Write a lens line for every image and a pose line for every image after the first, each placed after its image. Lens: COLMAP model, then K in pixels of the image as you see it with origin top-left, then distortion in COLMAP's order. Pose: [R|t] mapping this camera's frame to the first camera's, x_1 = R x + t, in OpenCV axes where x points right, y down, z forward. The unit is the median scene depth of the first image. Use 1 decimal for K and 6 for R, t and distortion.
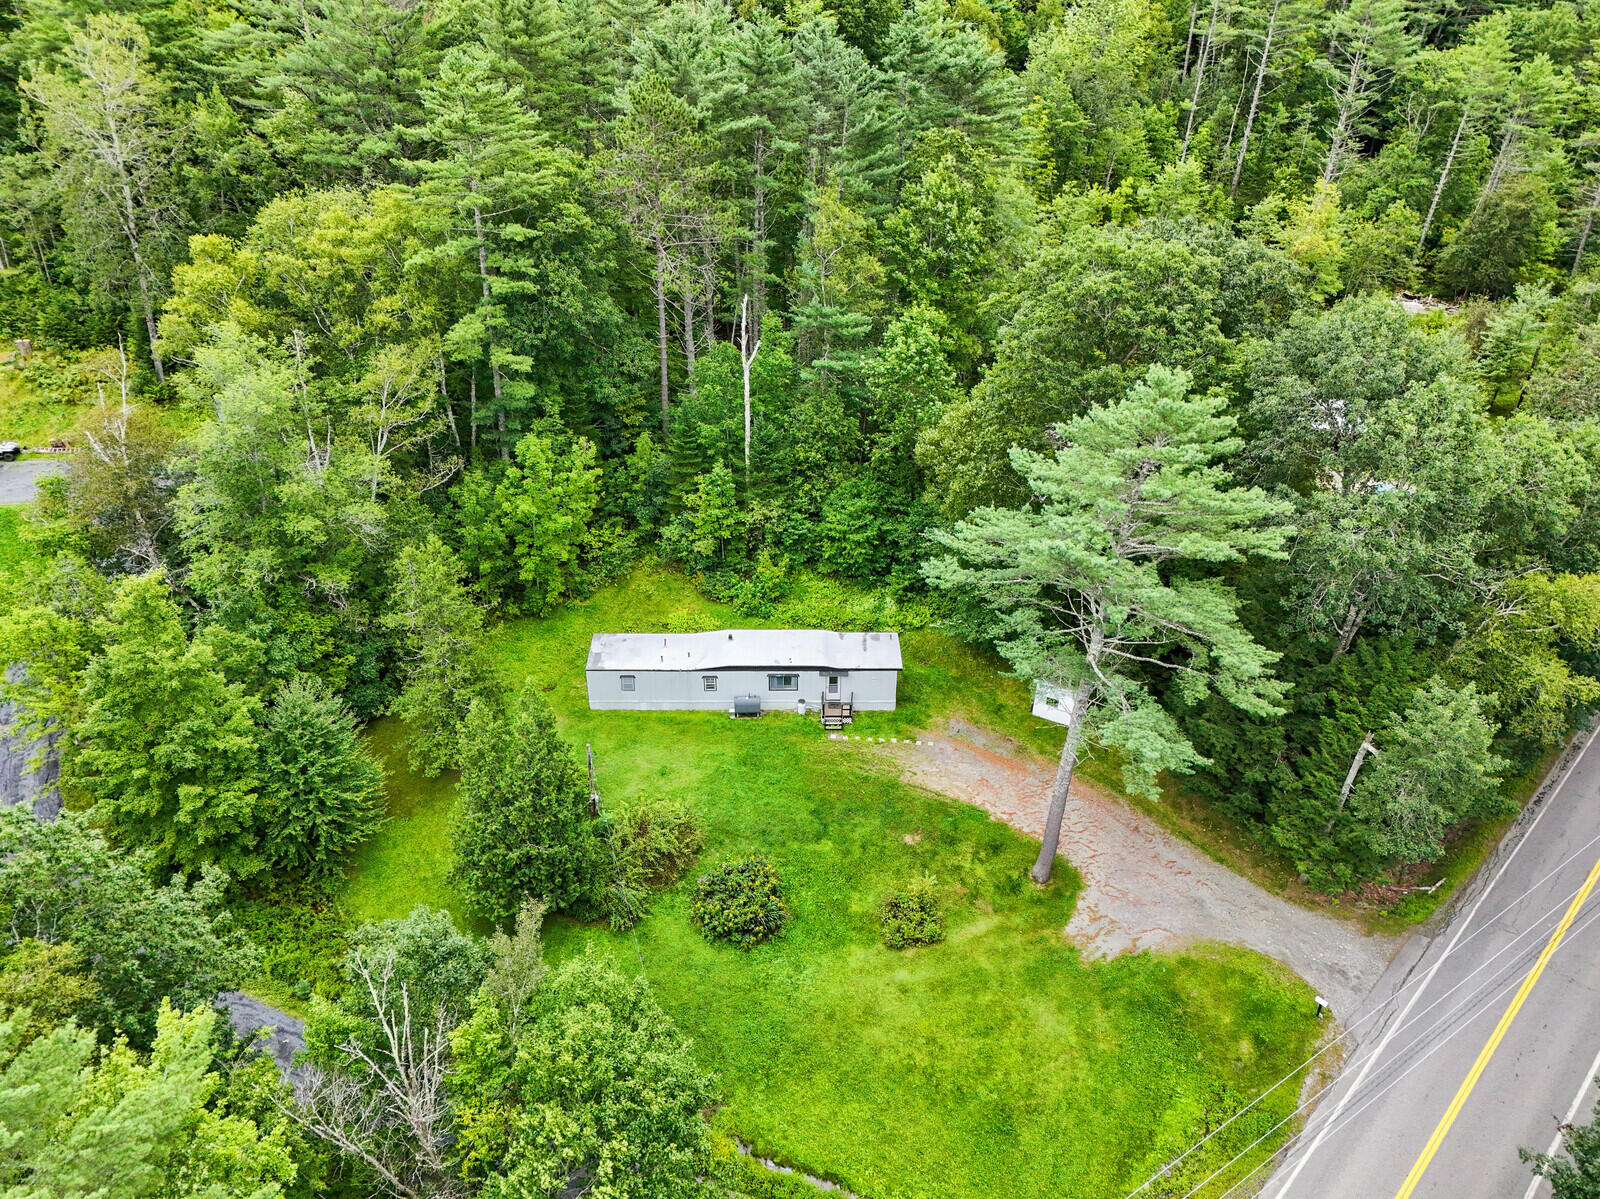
lens RADIAL K [[1159.9, 0, 800.0], [0, 1159.9, 599.5], [0, 0, 1]] dist [0.064722, -0.081665]
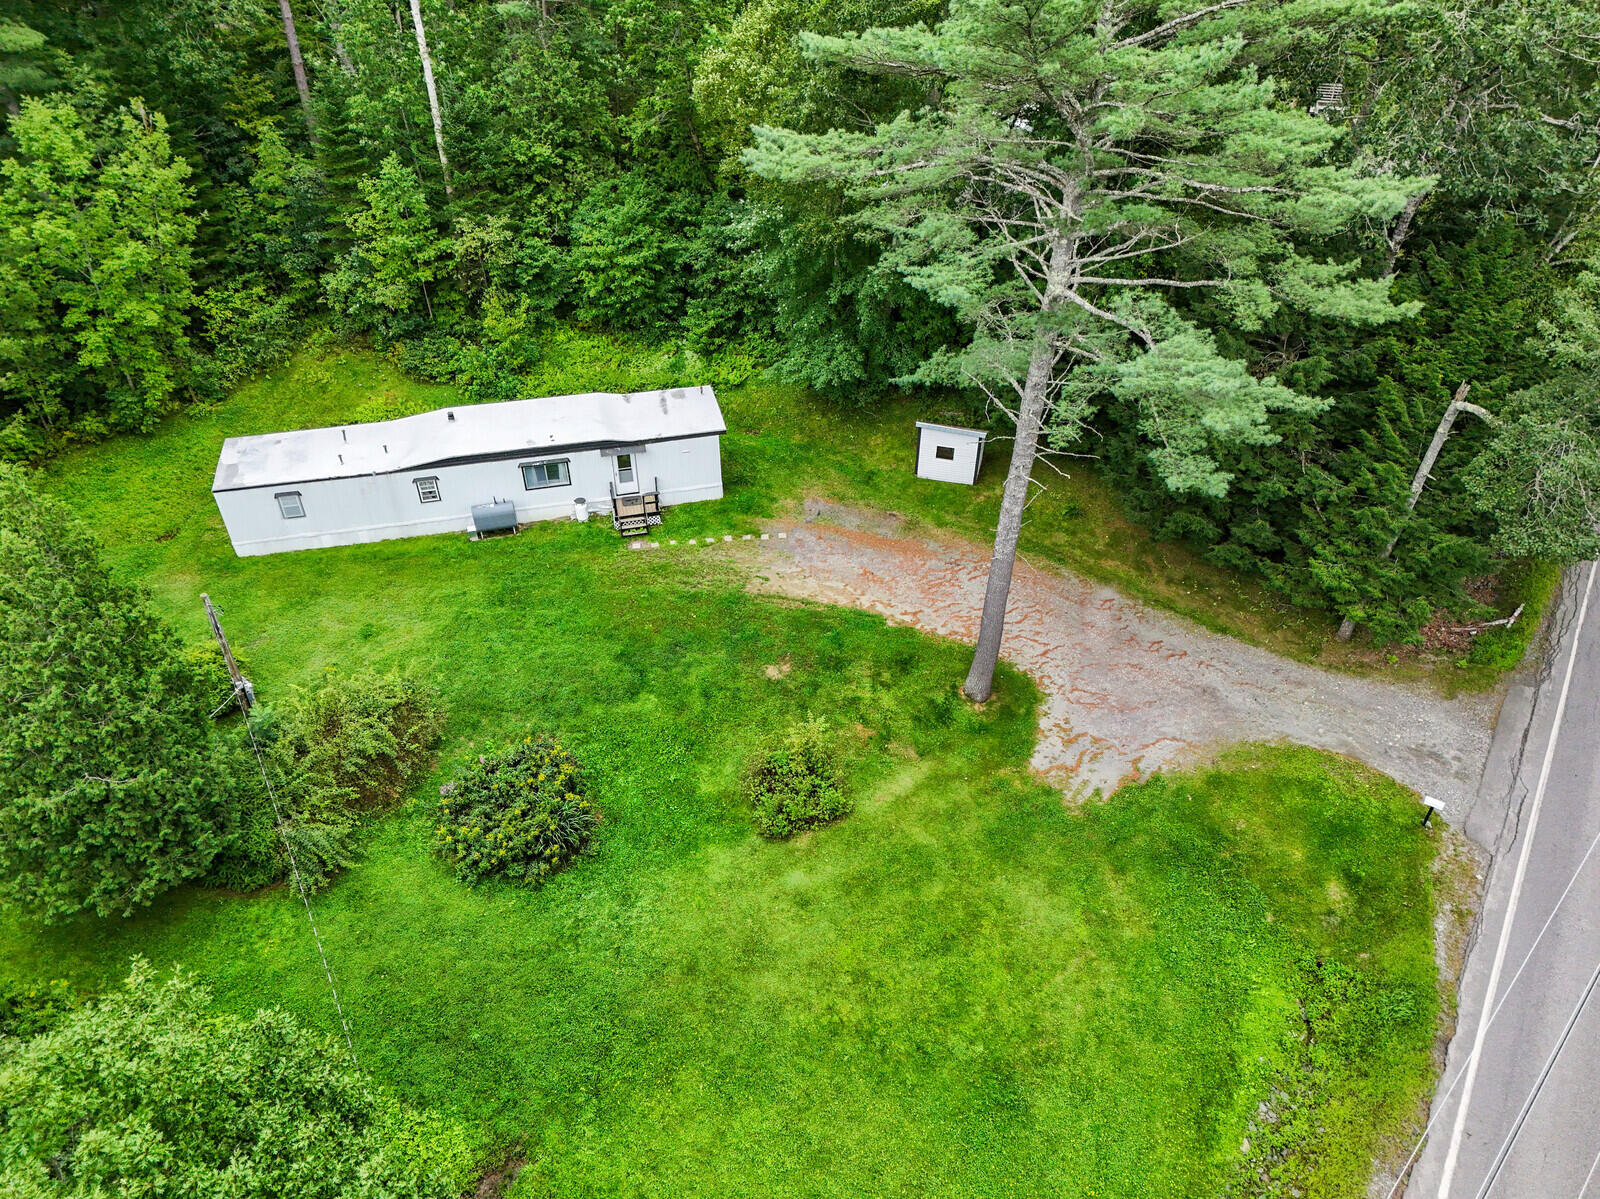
lens RADIAL K [[1186.0, 0, 800.0], [0, 1186.0, 599.5], [0, 0, 1]] dist [0.084770, -0.085111]
pose [[0.976954, -0.146968, 0.154792, 0.012663], [0.131000, 0.985394, 0.108798, 0.101430], [-0.168521, -0.086013, 0.981938, 0.370955]]
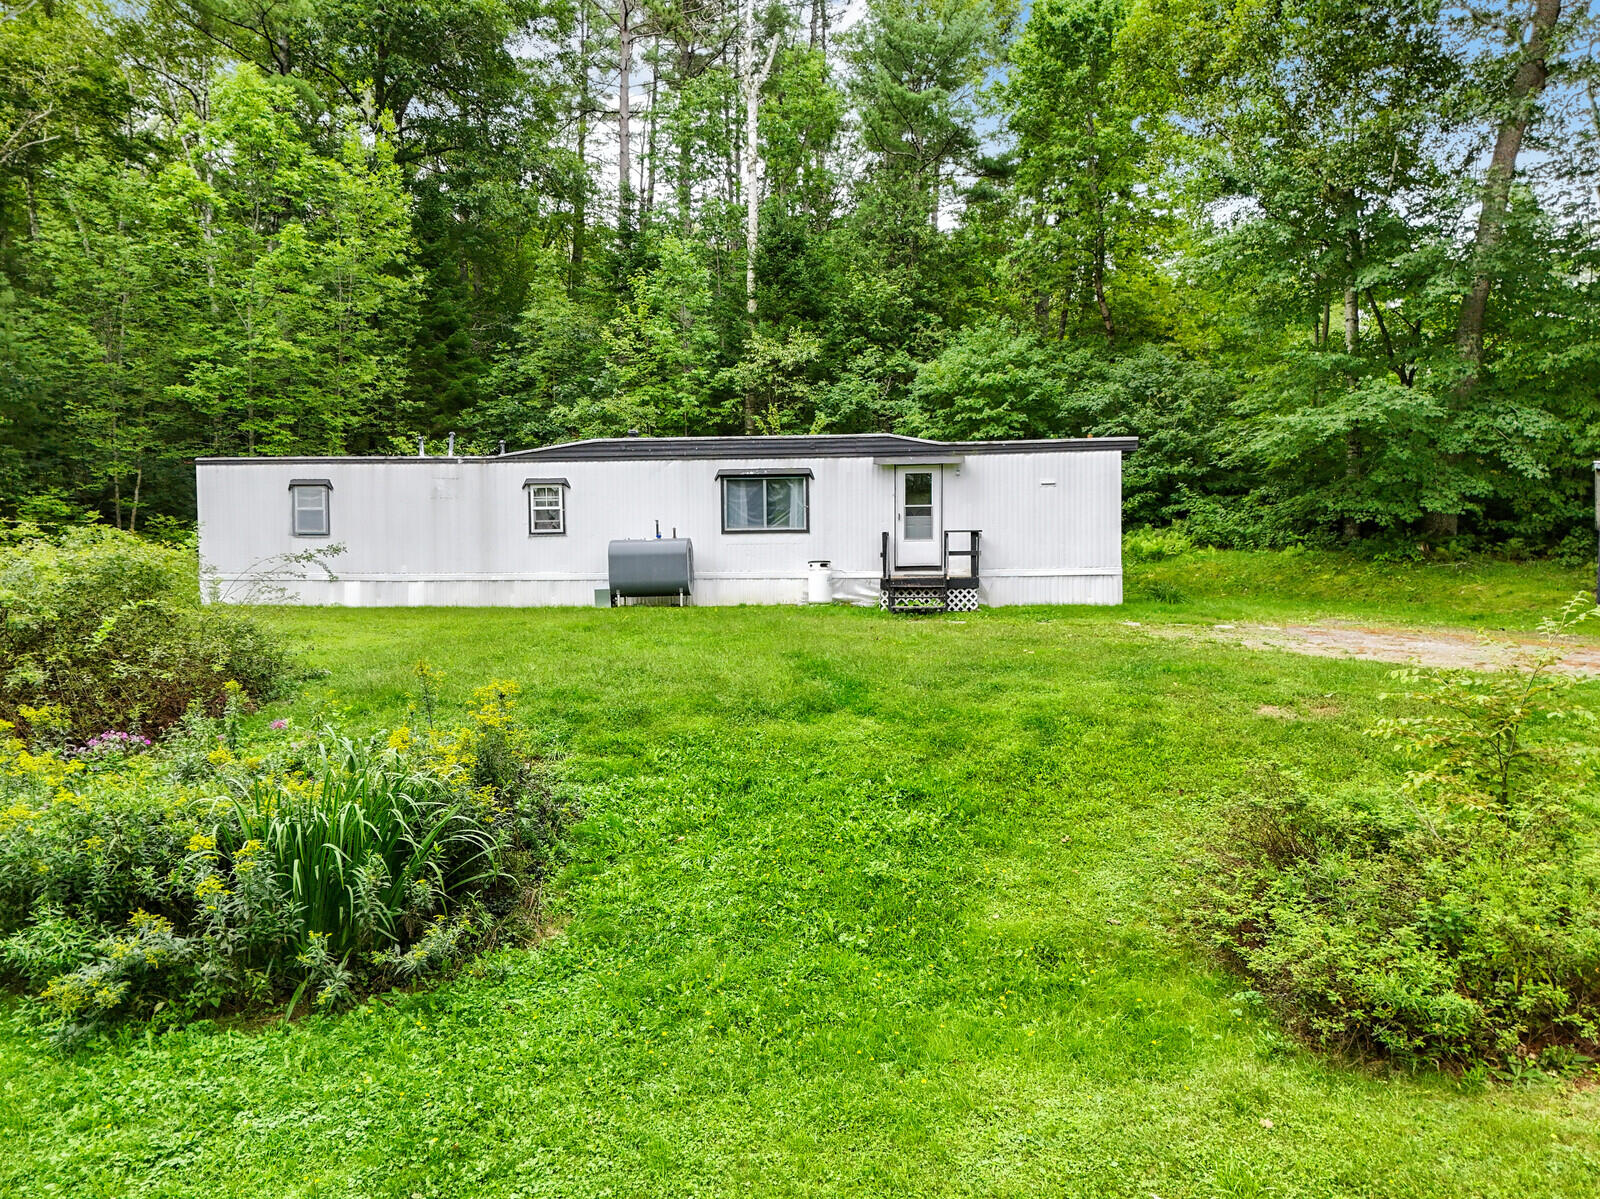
lens RADIAL K [[1186.0, 0, 800.0], [0, 1186.0, 599.5], [0, 0, 1]] dist [0.084770, -0.085111]
pose [[0.993489, -0.010536, -0.113438, 0.039349], [-0.047617, 0.866173, -0.497471, 0.307913], [0.103498, 0.499634, 0.860032, 0.848017]]
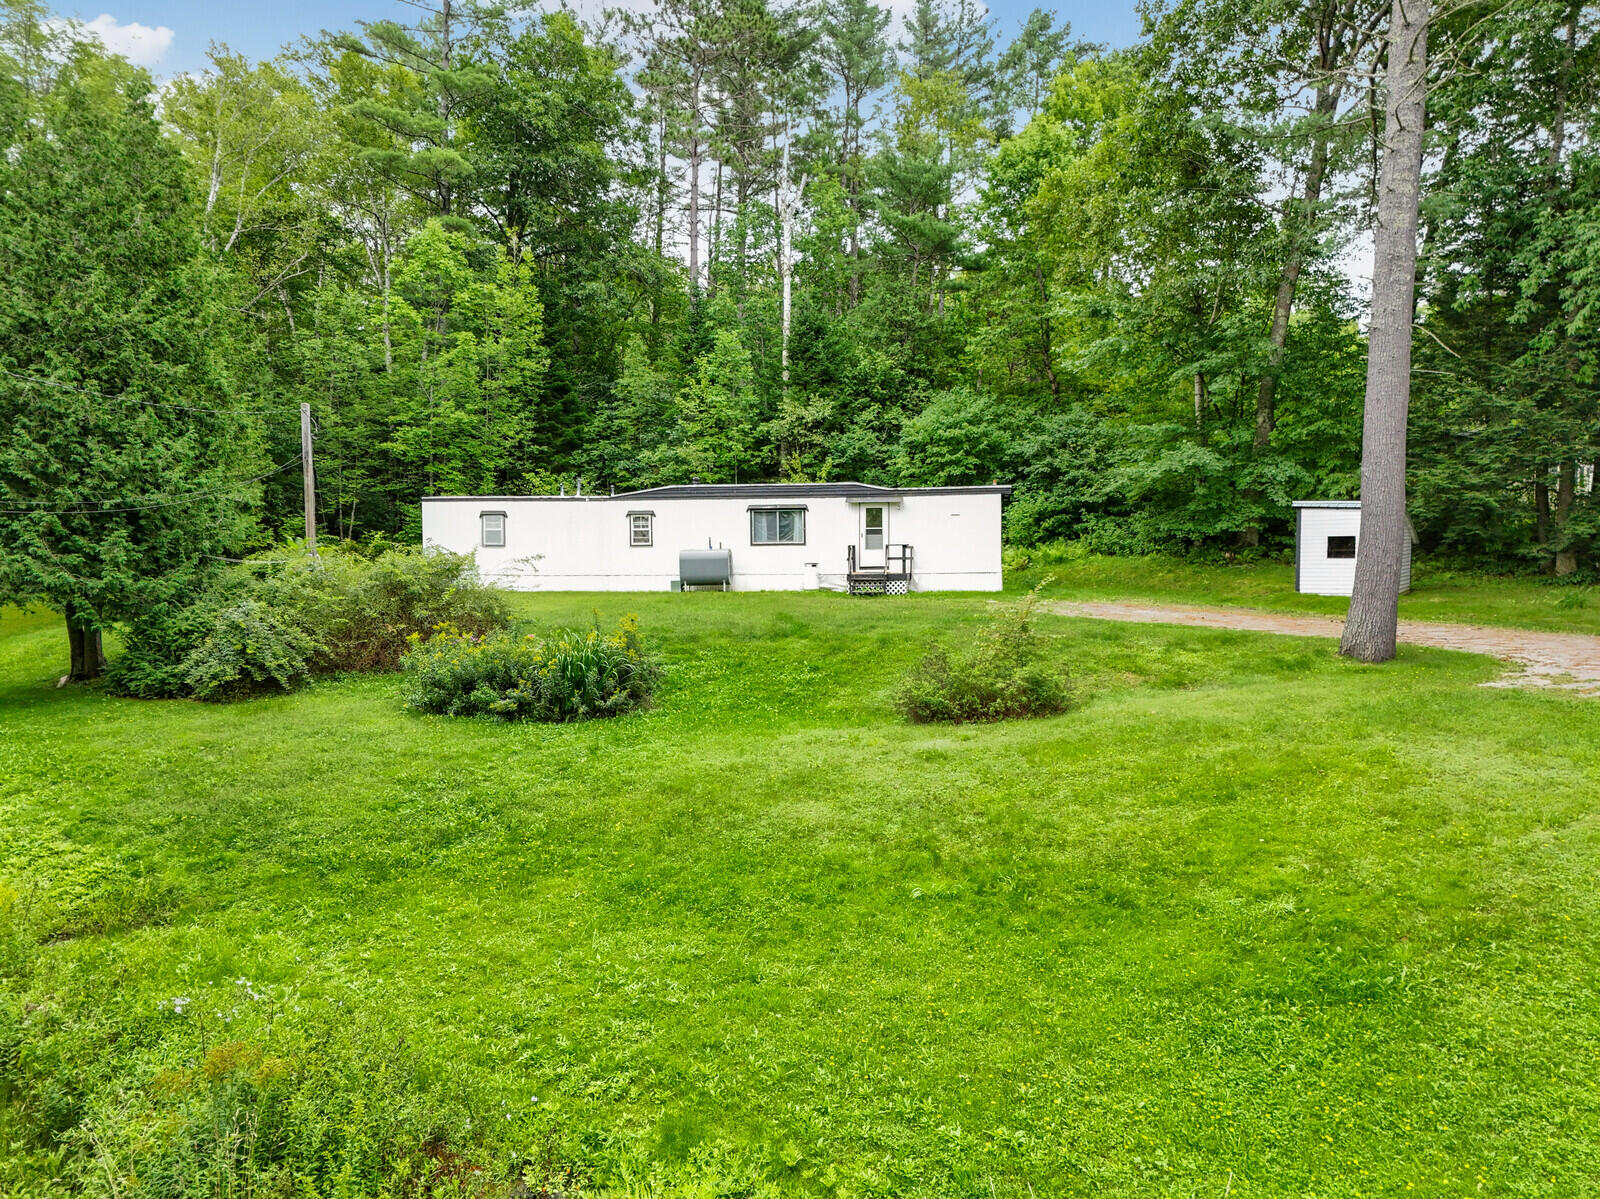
lens RADIAL K [[1186.0, 0, 800.0], [0, 1186.0, 599.5], [0, 0, 1]] dist [0.084770, -0.085111]
pose [[0.985103, -0.007210, -0.171813, 0.101232], [-0.080173, 0.864633, -0.495966, 0.424697], [0.152132, 0.502352, 0.851175, 0.662467]]
